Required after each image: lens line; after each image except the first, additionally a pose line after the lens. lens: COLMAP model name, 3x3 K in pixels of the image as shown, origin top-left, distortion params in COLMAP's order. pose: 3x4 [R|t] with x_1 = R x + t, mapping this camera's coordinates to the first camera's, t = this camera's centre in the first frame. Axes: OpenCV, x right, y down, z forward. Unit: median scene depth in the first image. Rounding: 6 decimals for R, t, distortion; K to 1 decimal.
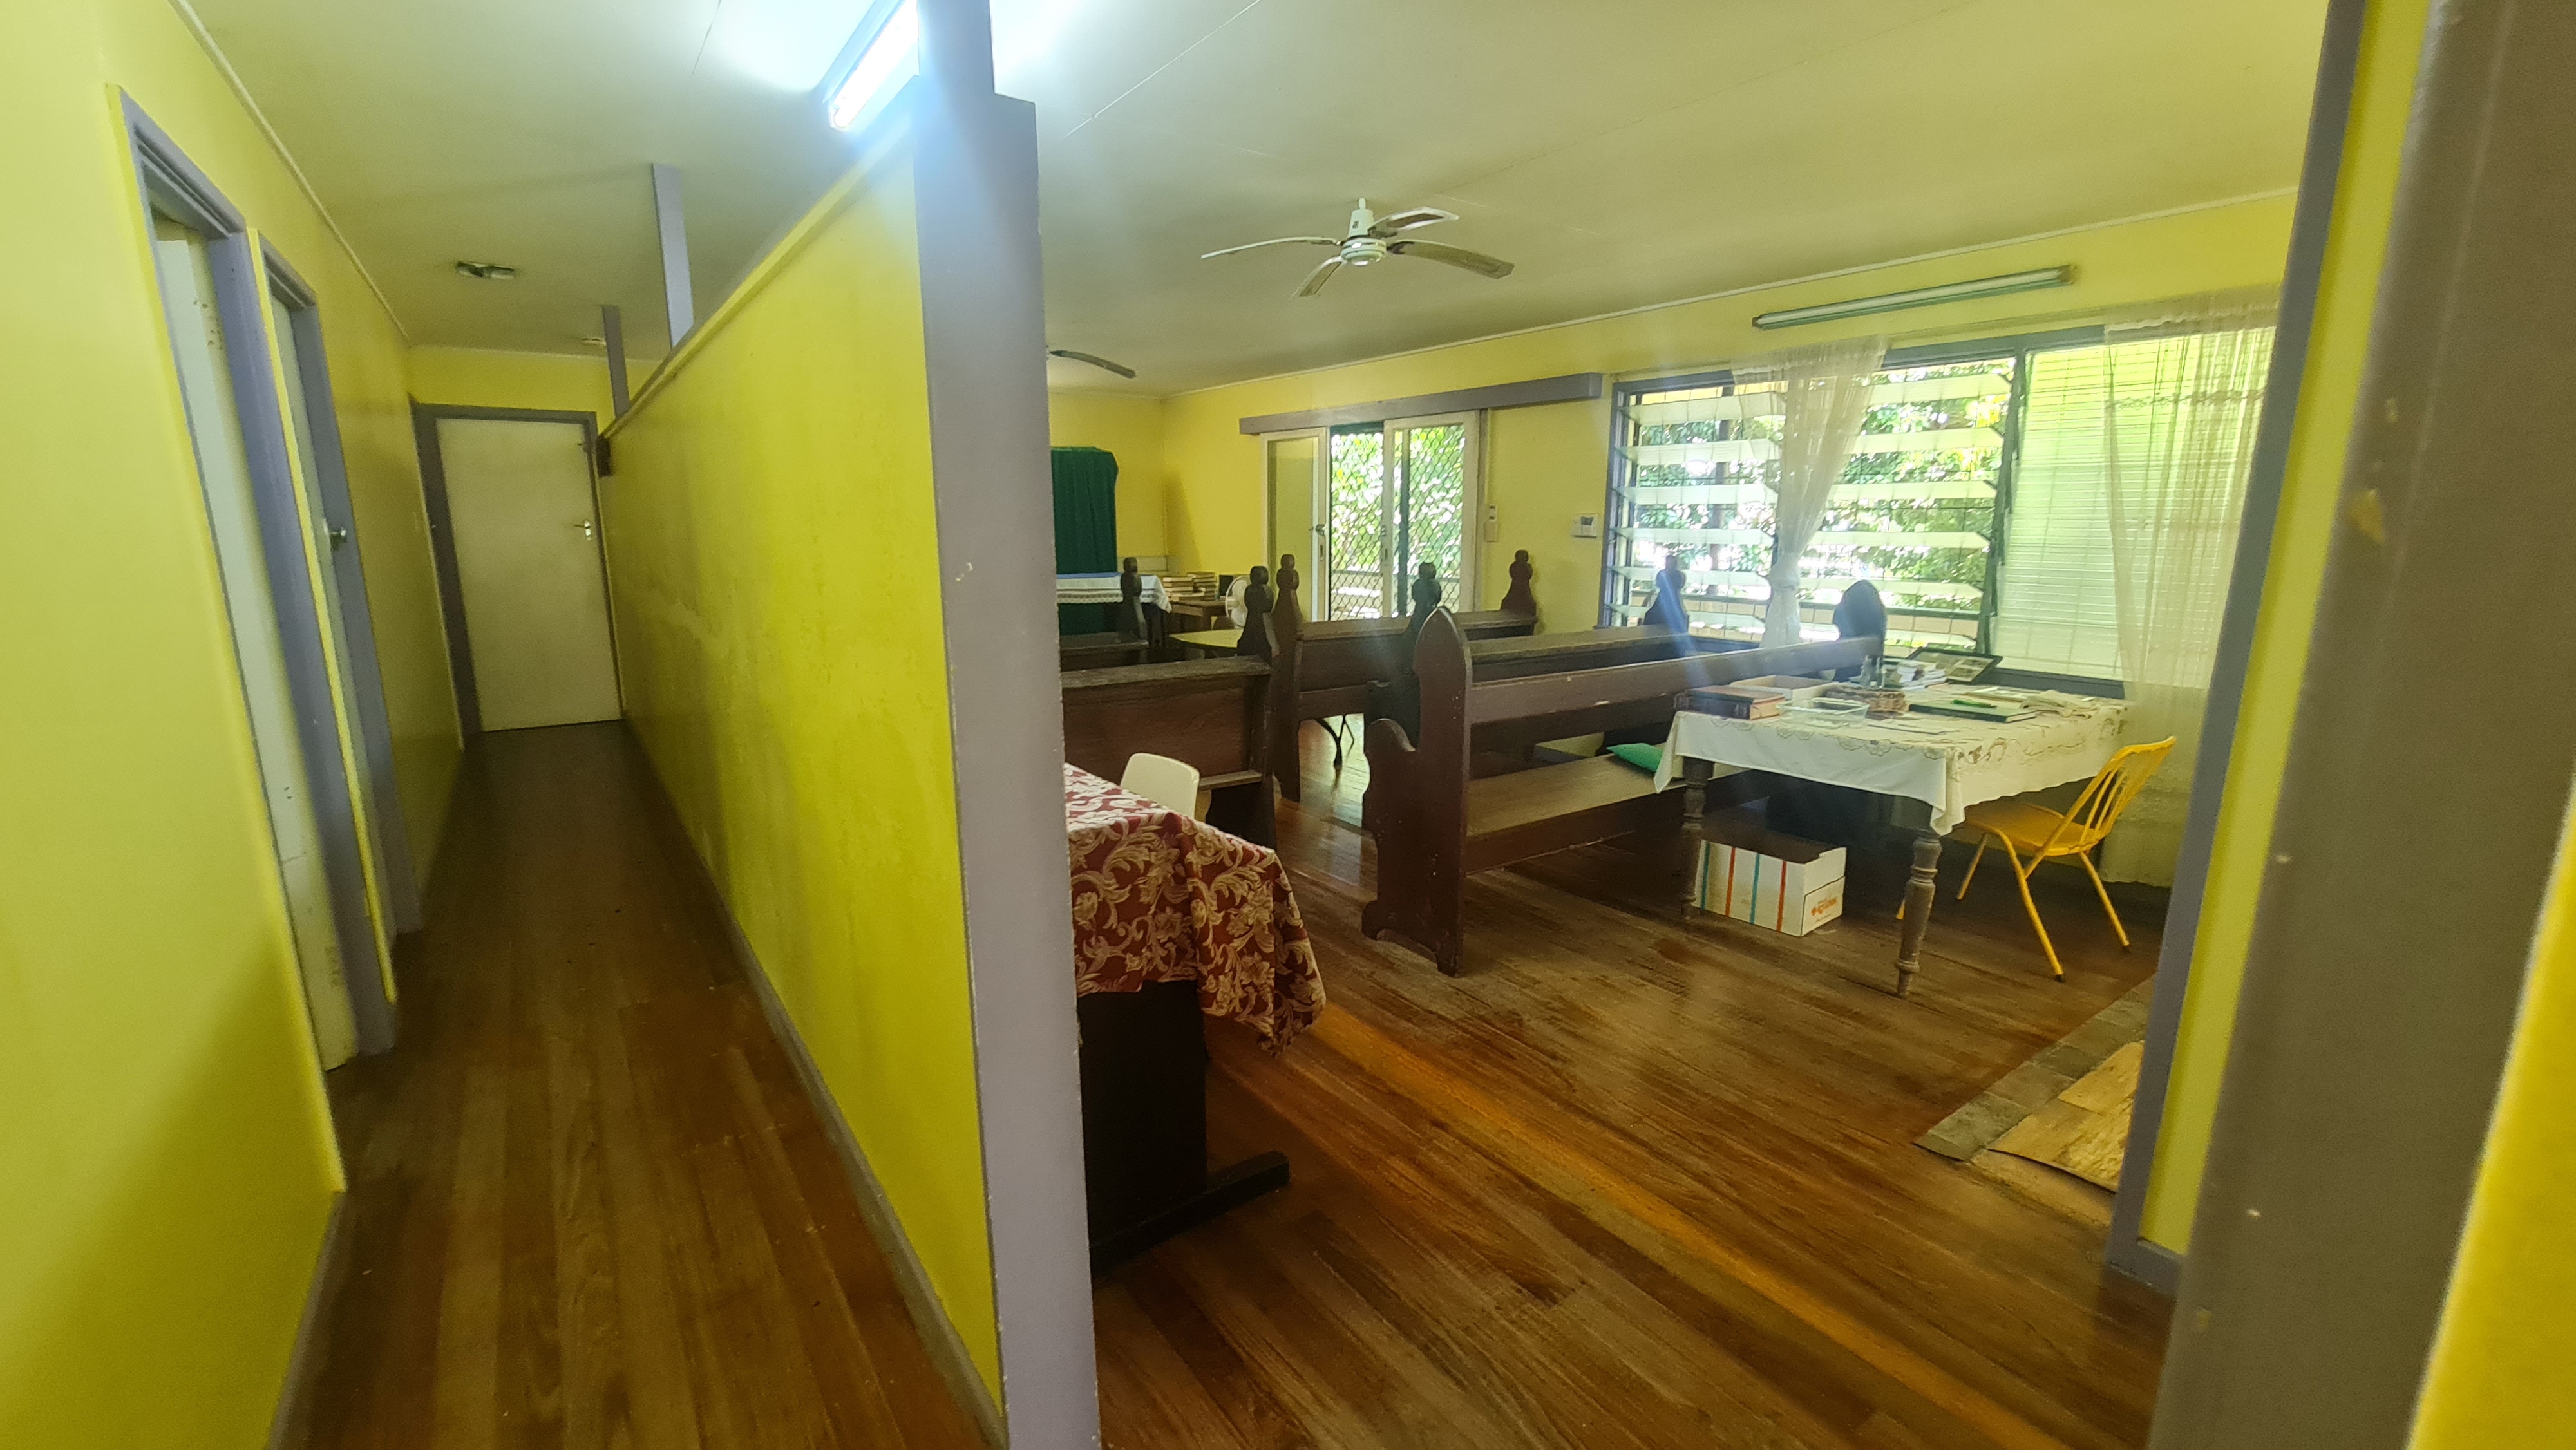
lens RADIAL K [[1053.6, 0, 1279.1], [0, 1053.6, 733.9], [0, 0, 1]] dist [-0.003547, -0.000085]
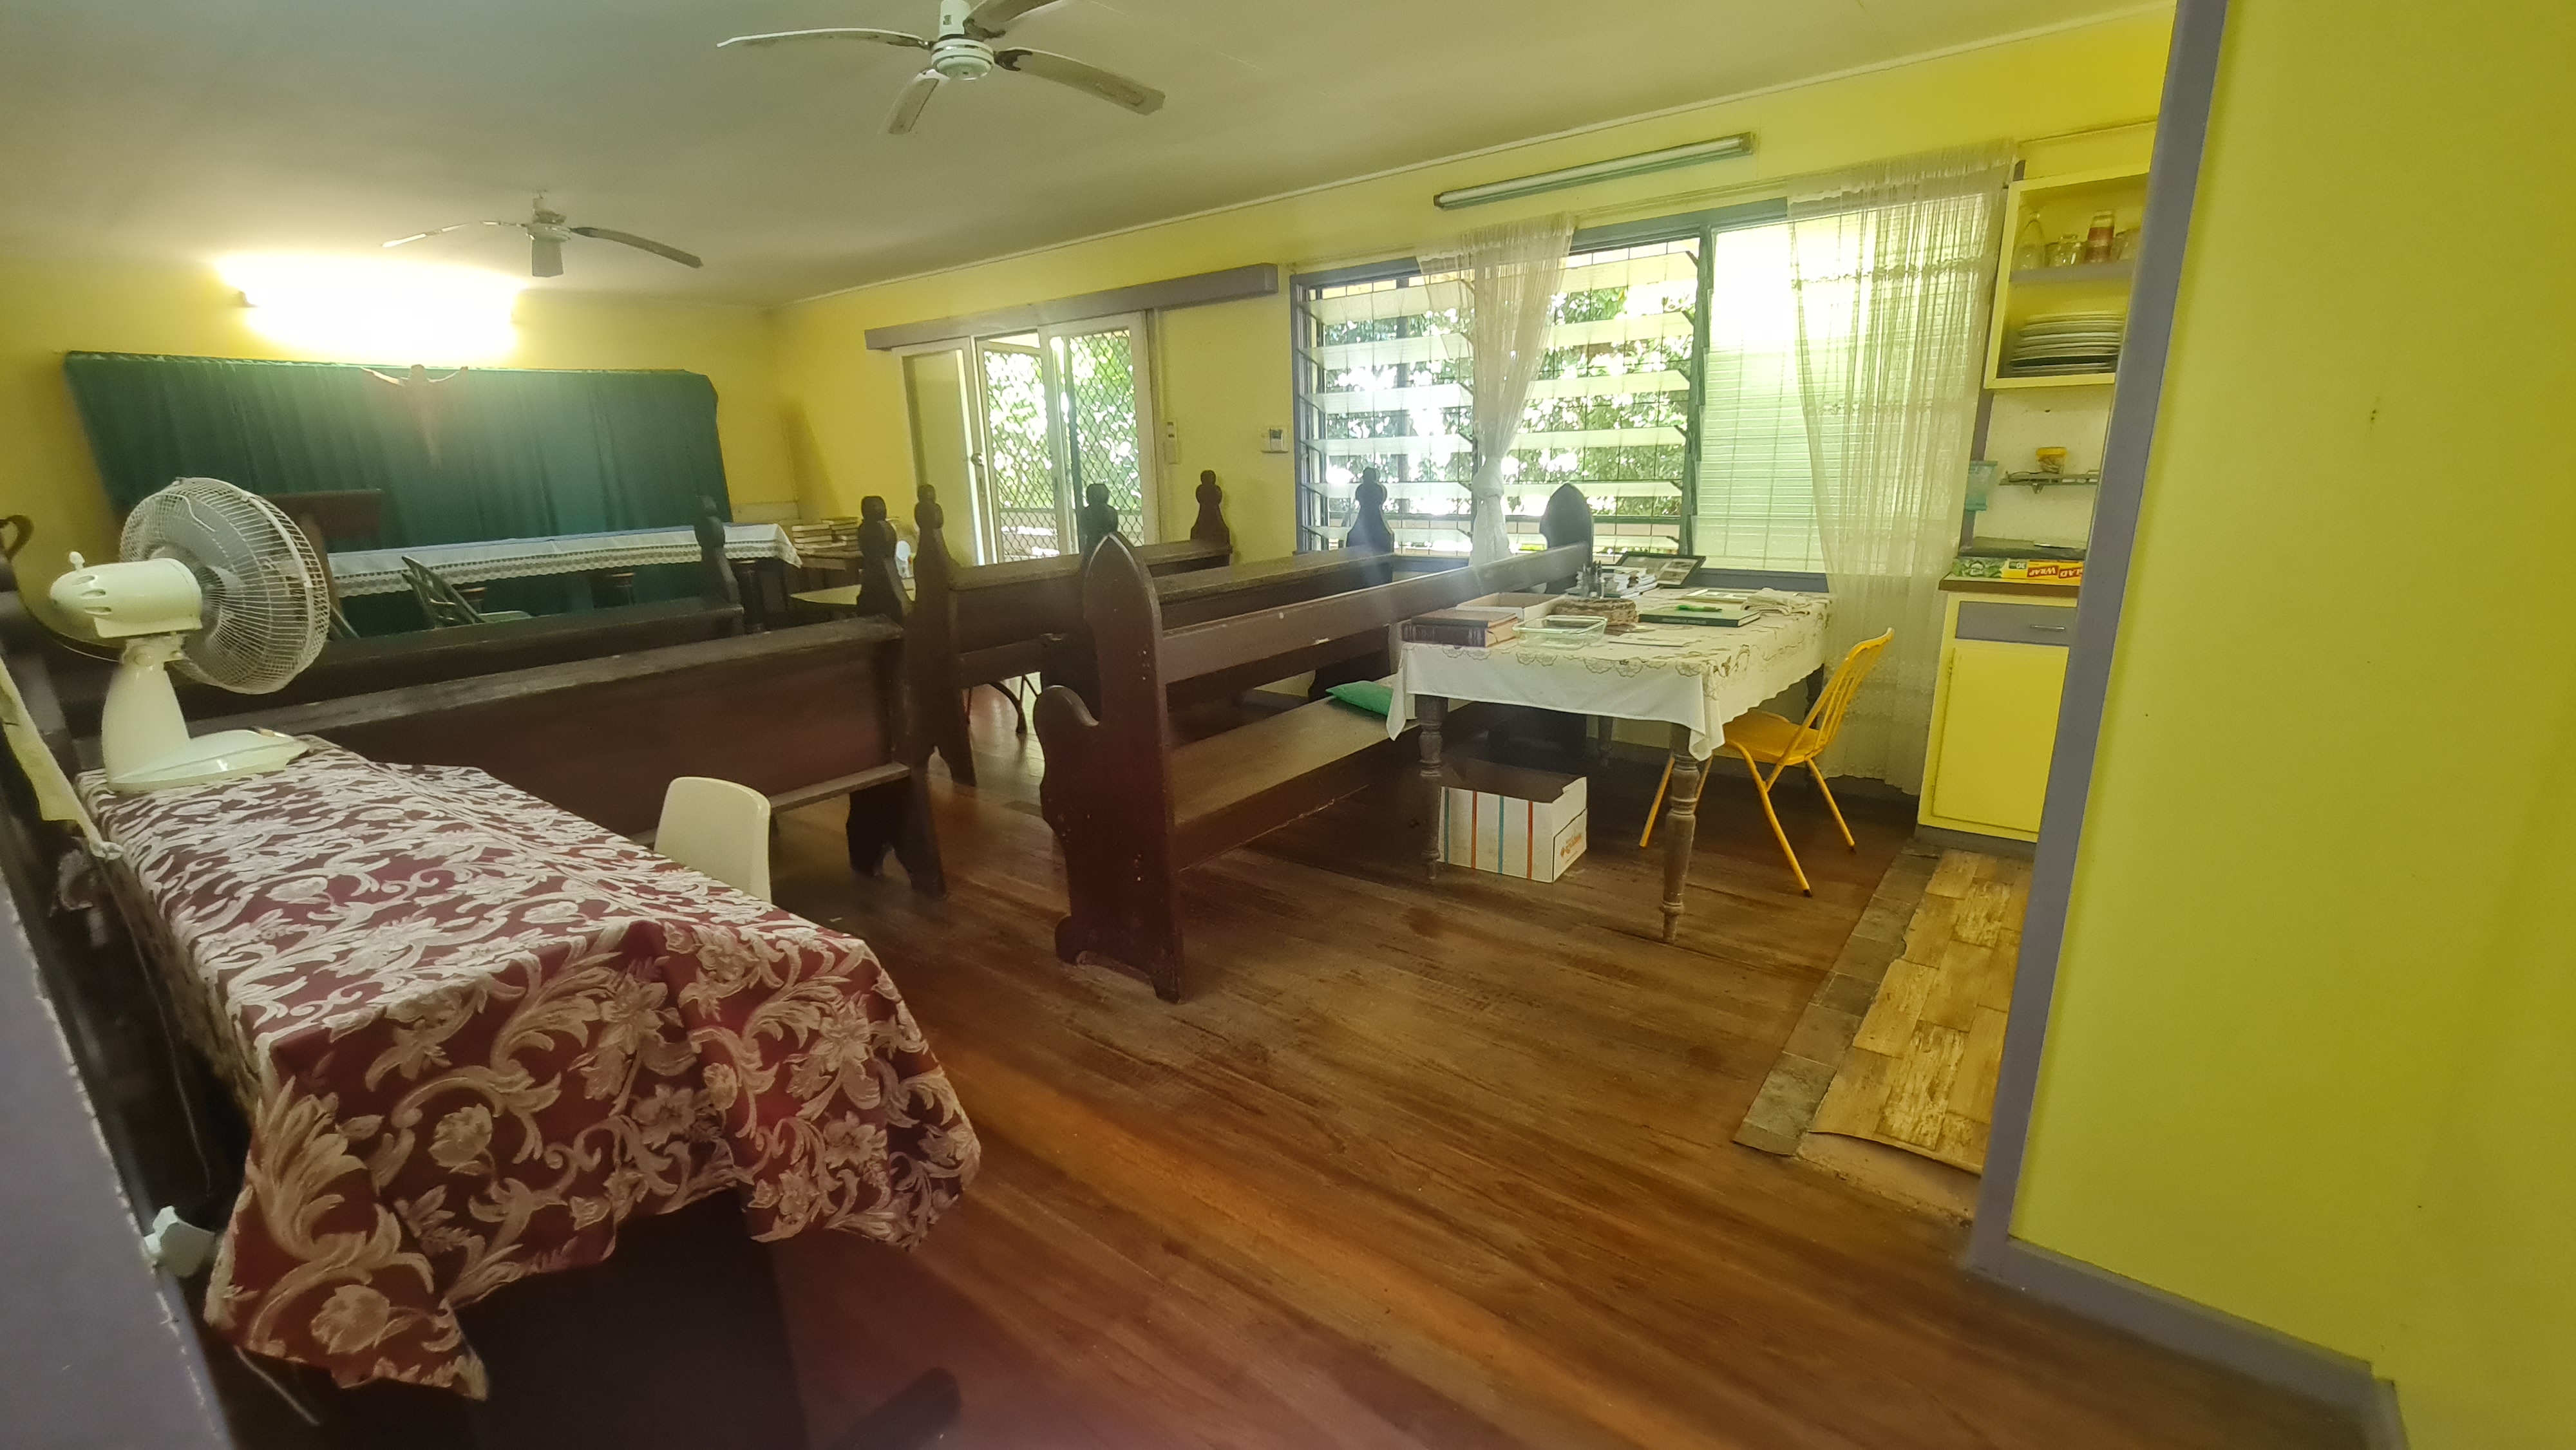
lens RADIAL K [[1053.6, 0, 1279.1], [0, 1053.6, 733.9], [0, 0, 1]] dist [-0.003547, -0.000085]
pose [[0.957150, -0.106158, 0.269432, 0.043358], [0.090795, 0.993484, 0.068891, -0.016628], [-0.274990, -0.041476, 0.960552, 0.206081]]
